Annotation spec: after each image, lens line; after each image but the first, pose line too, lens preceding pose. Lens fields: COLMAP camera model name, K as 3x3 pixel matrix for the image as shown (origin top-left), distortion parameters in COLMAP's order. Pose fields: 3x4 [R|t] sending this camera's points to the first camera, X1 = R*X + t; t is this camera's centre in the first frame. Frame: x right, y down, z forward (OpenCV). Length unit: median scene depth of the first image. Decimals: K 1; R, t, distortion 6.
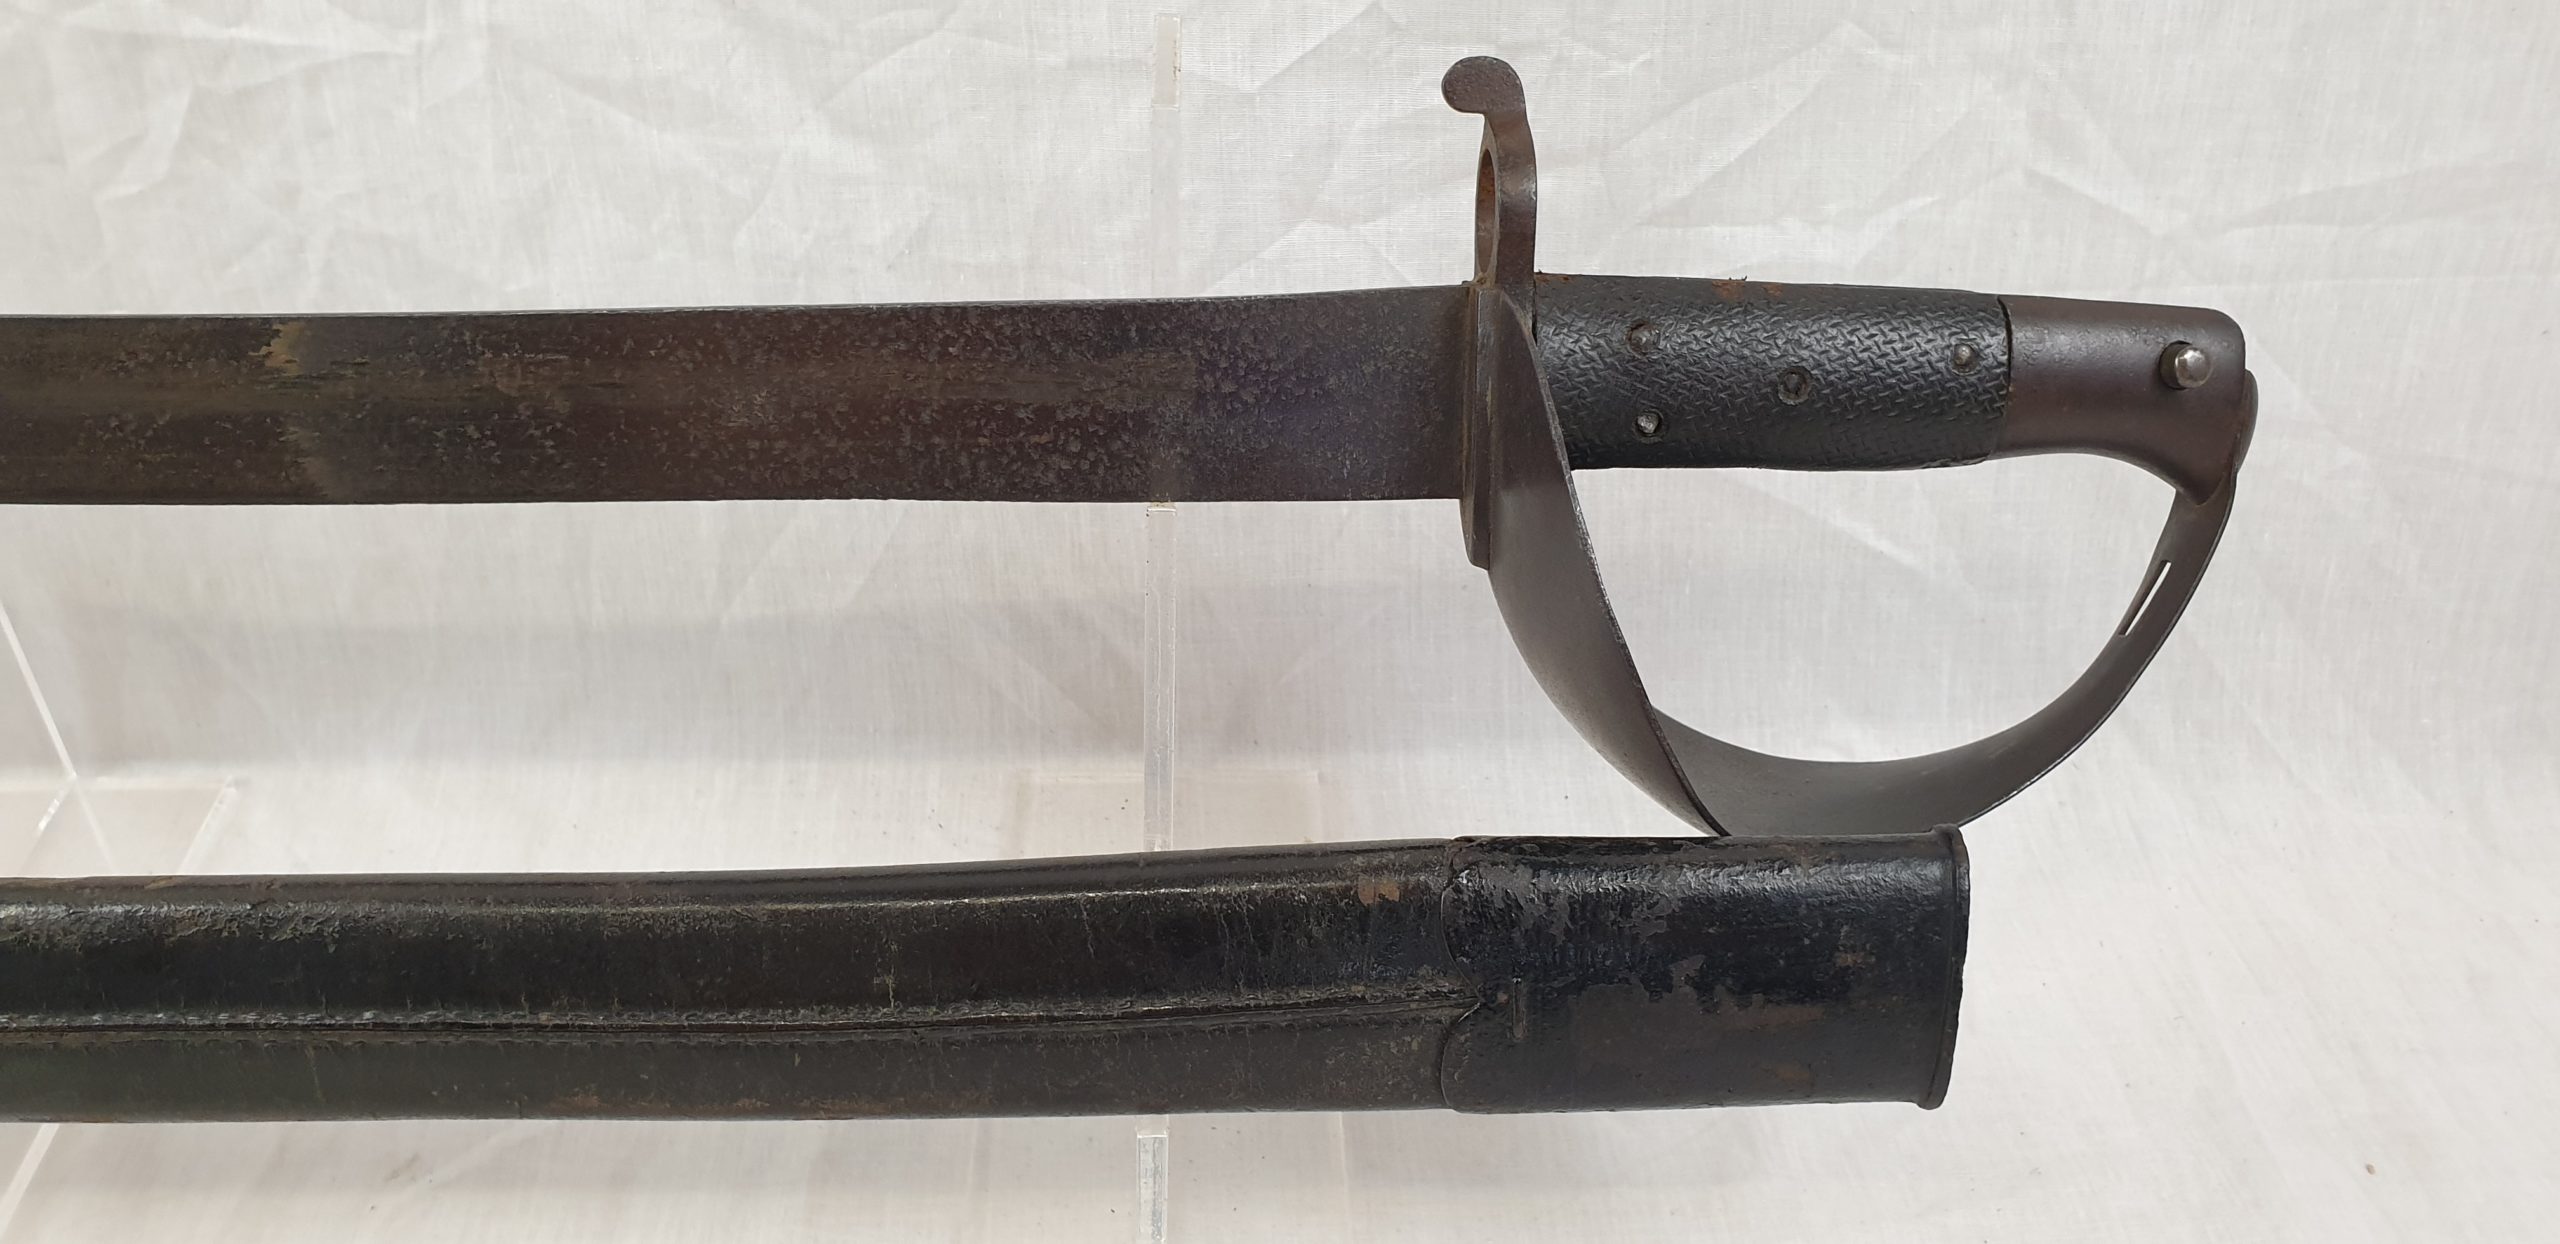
lens RADIAL K [[2030.5, 0, 1299.3], [0, 2030.5, 625.3], [0, 0, 1]] dist [0.031763, -0.042272]
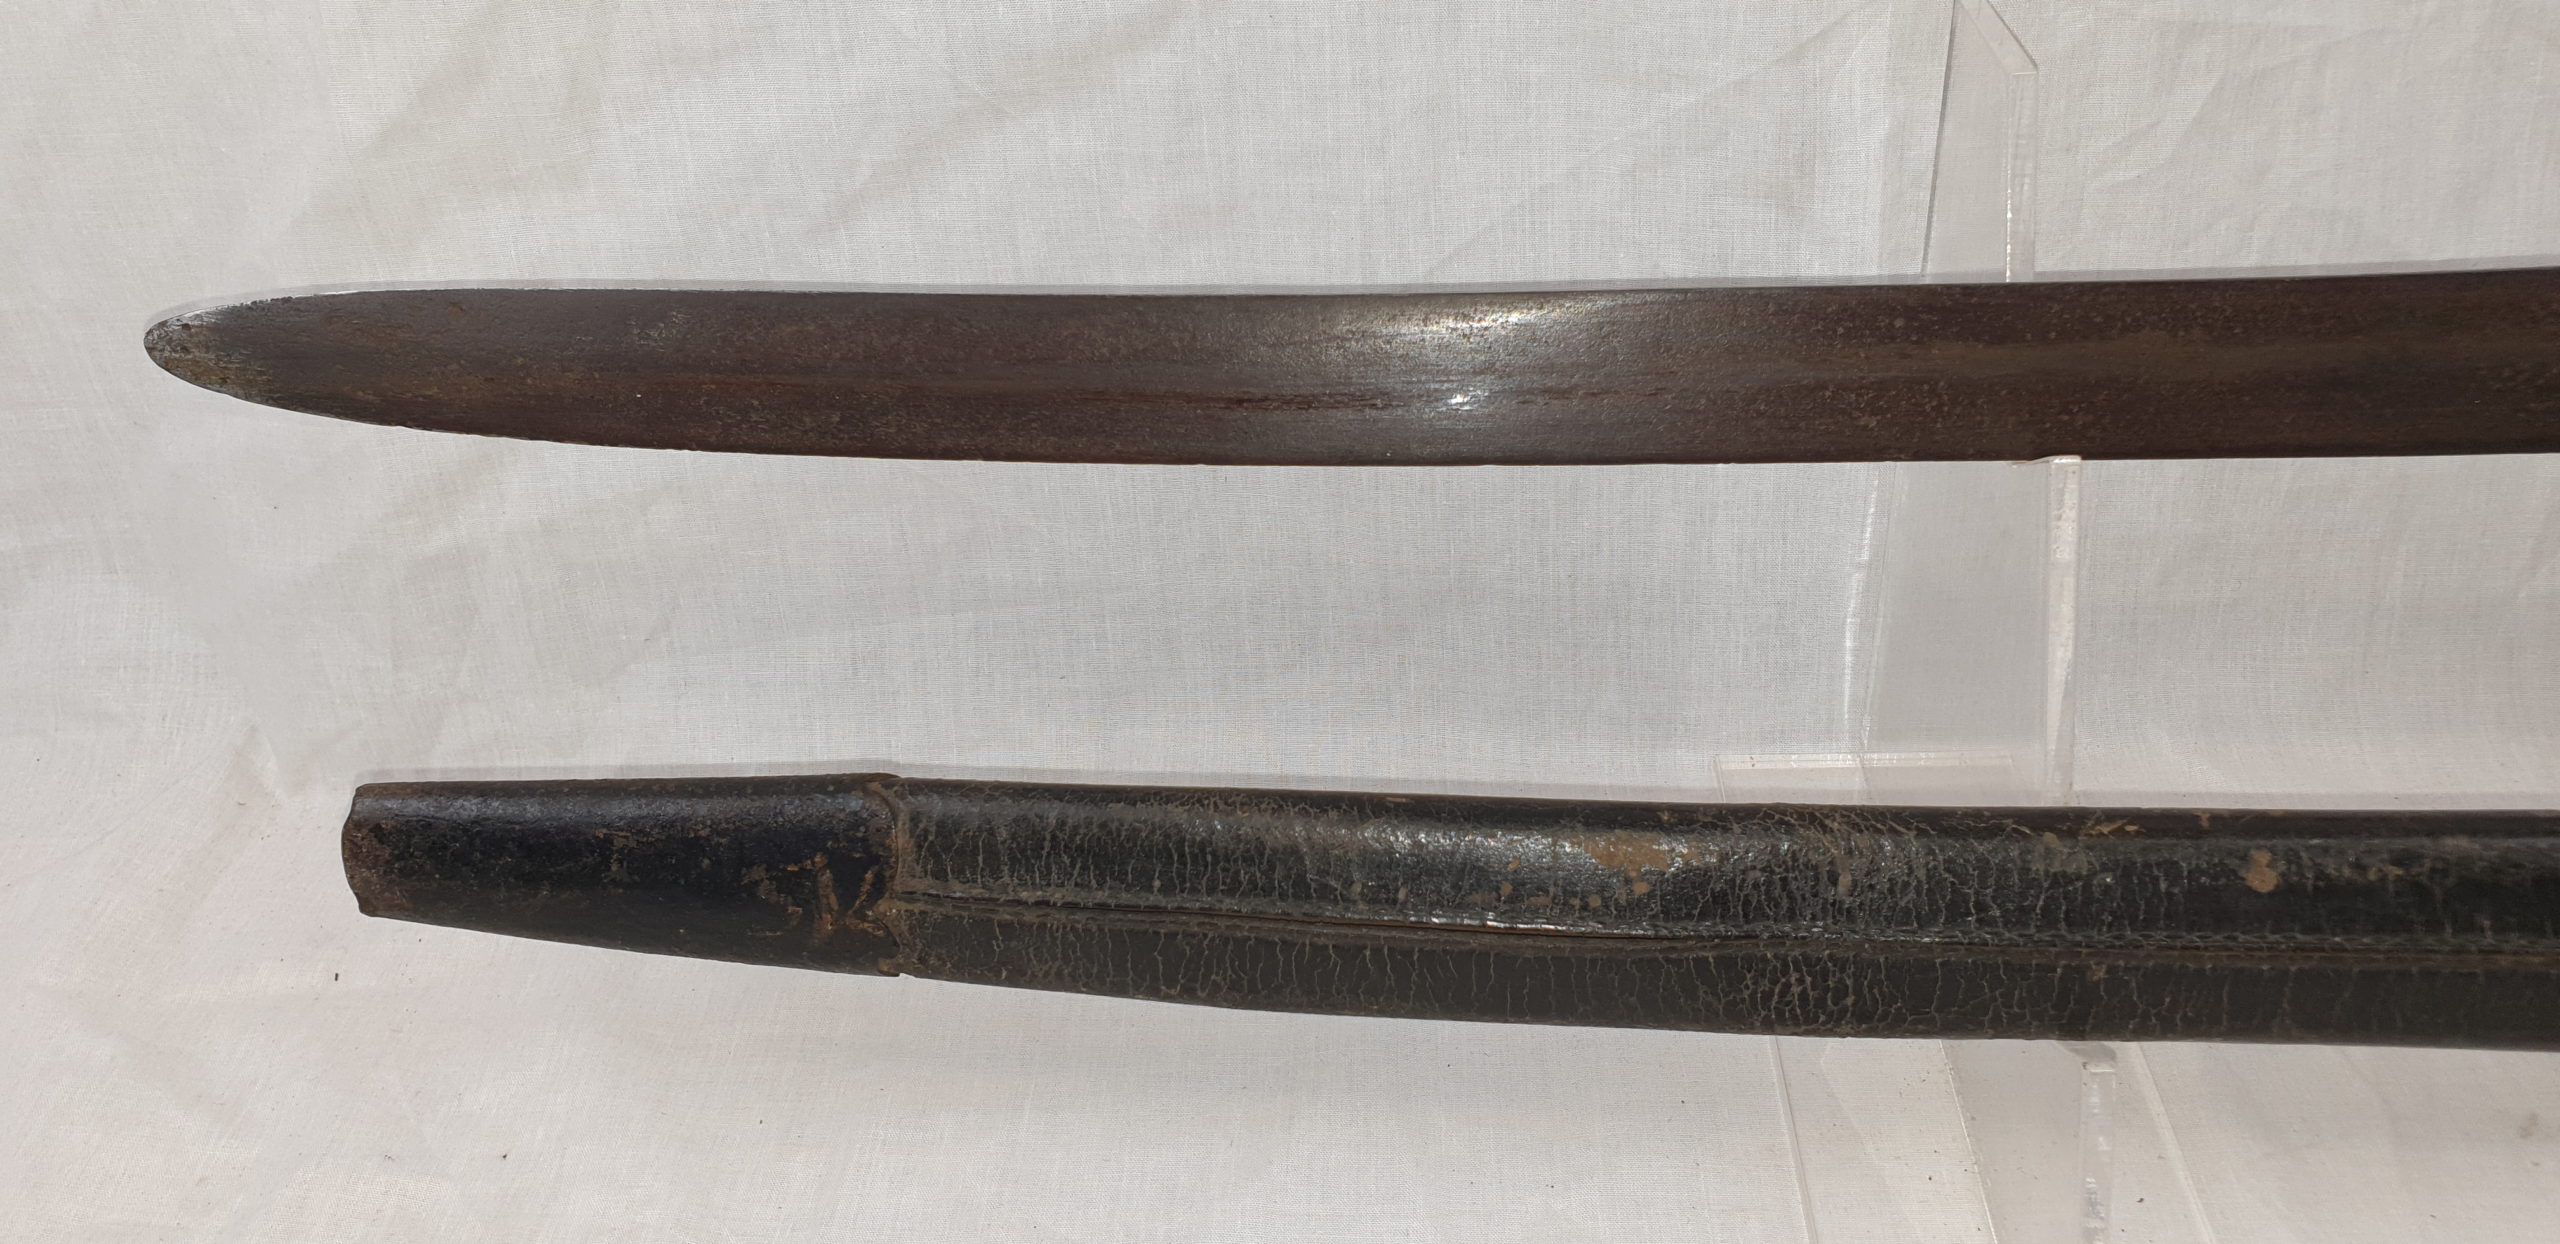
lens RADIAL K [[2030.5, 0, 1271.4], [0, 2030.5, 611.9], [0, 0, 1]] dist [0.031763, -0.042272]
pose [[0.987908, -0.017982, -0.153996, -0.868979], [0.012802, 0.999321, -0.034560, 0.040586], [0.154513, 0.032171, 0.987467, -0.090701]]
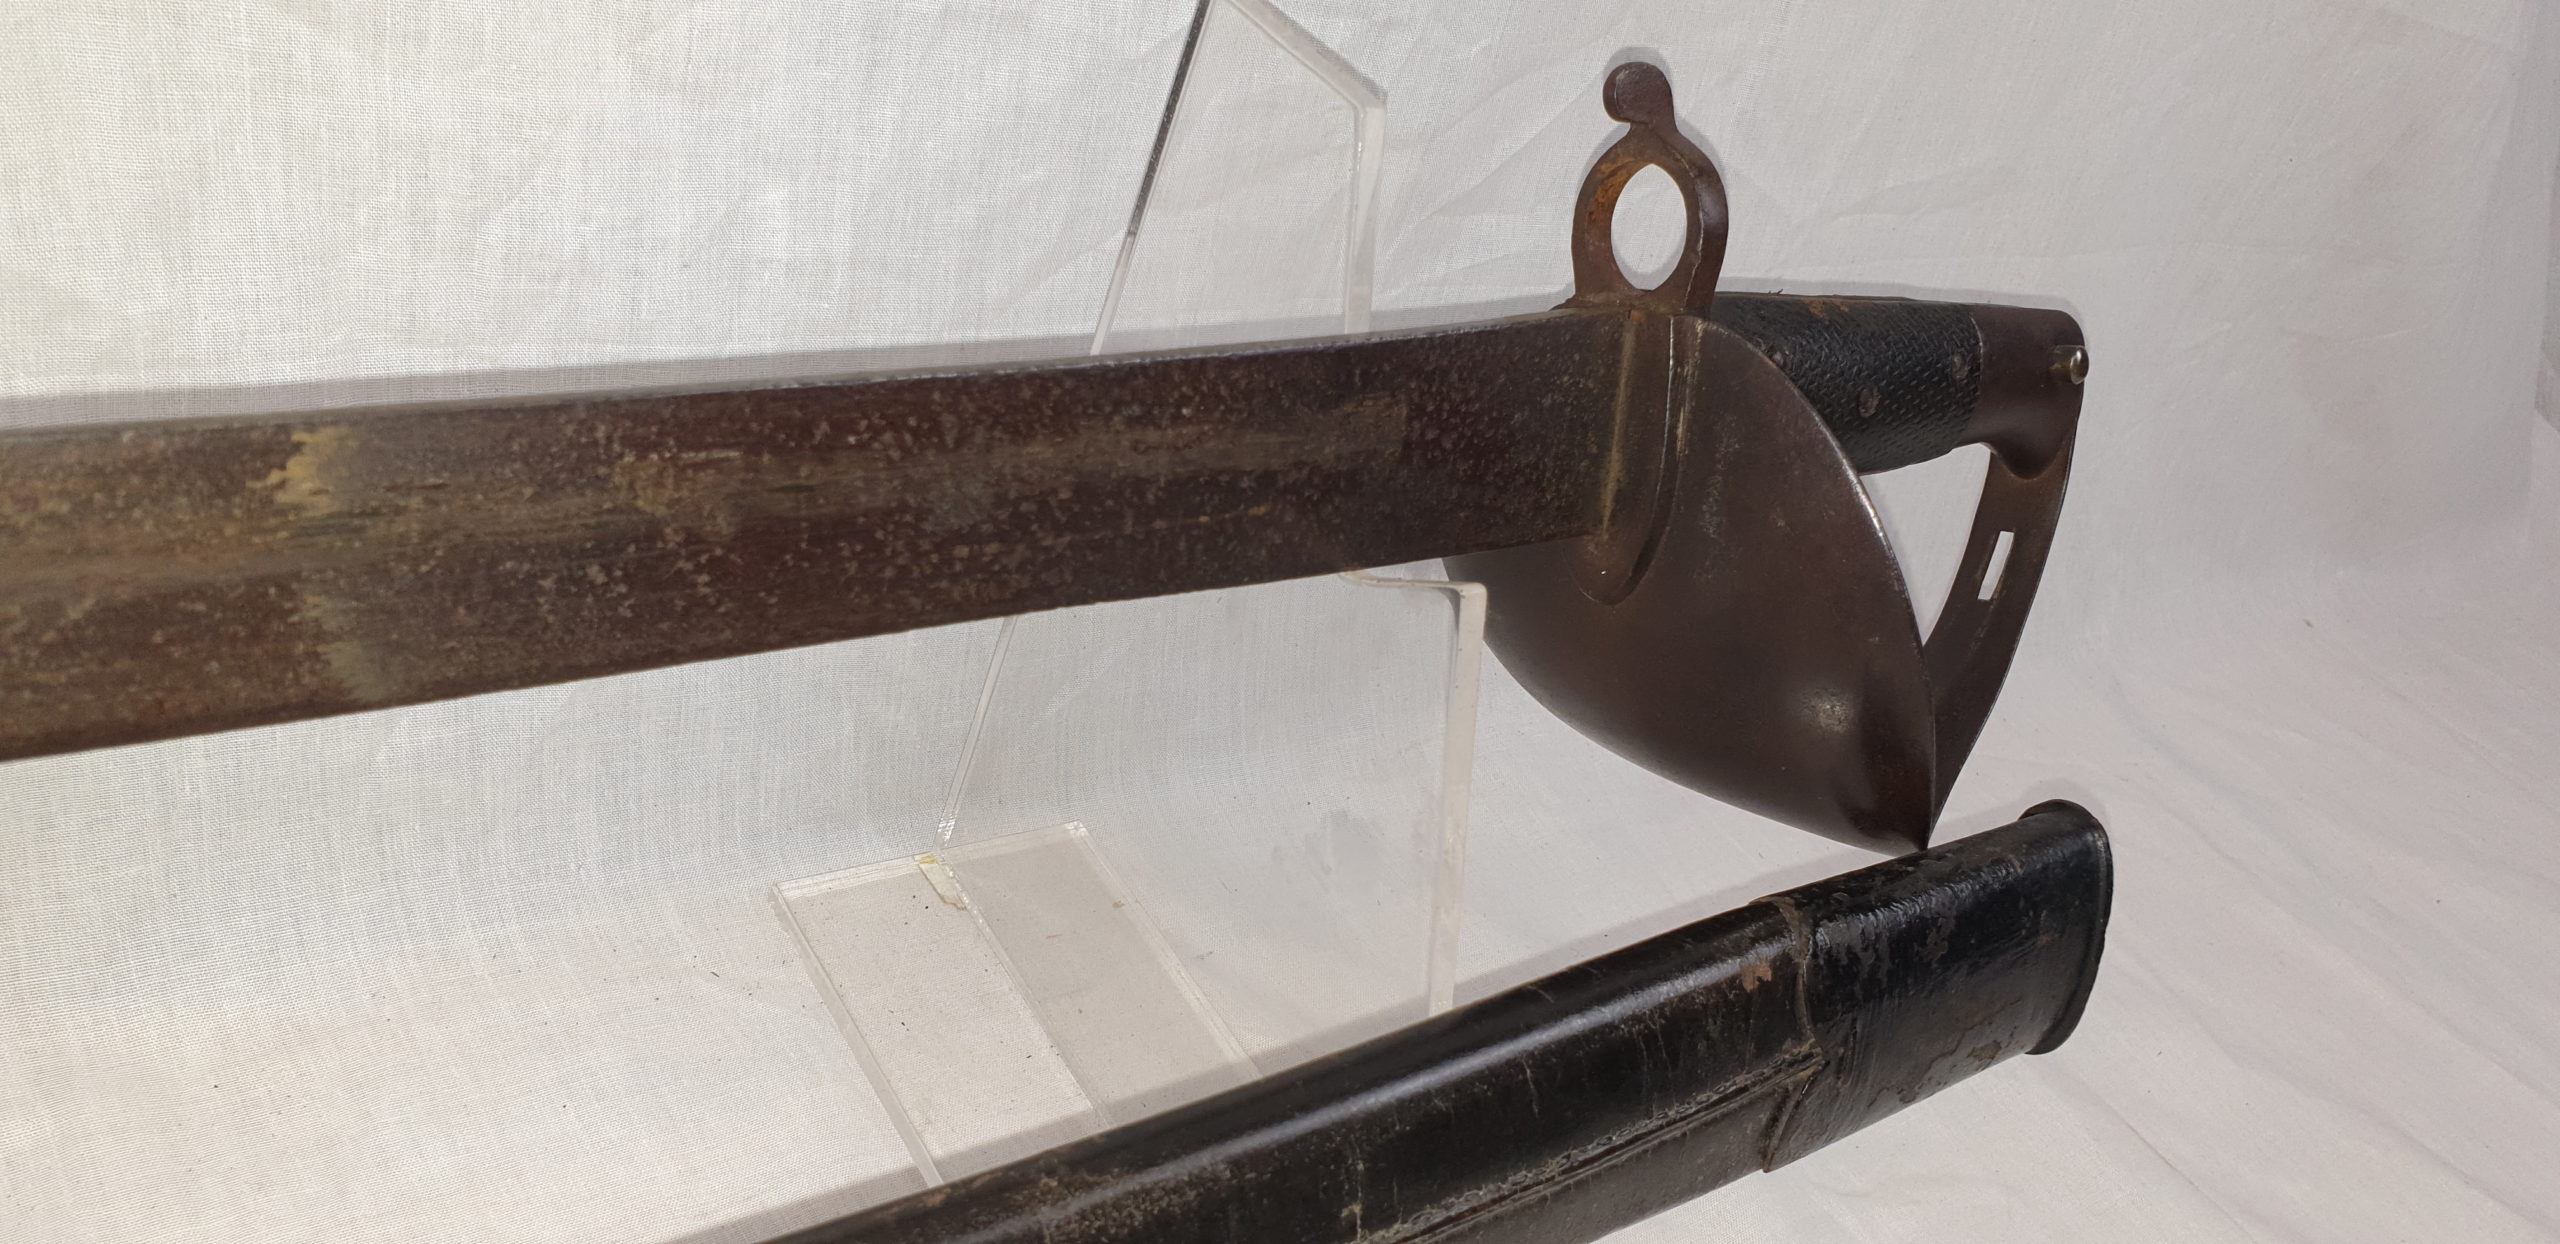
lens RADIAL K [[2030.5, 0, 1279.2], [0, 2030.5, 631.7], [0, 0, 1]] dist [0.031763, -0.042272]
pose [[0.810945, -0.116315, 0.573445, -0.513697], [0.079976, 0.992879, 0.088292, -0.098881], [-0.579631, -0.025738, 0.814472, 0.279586]]
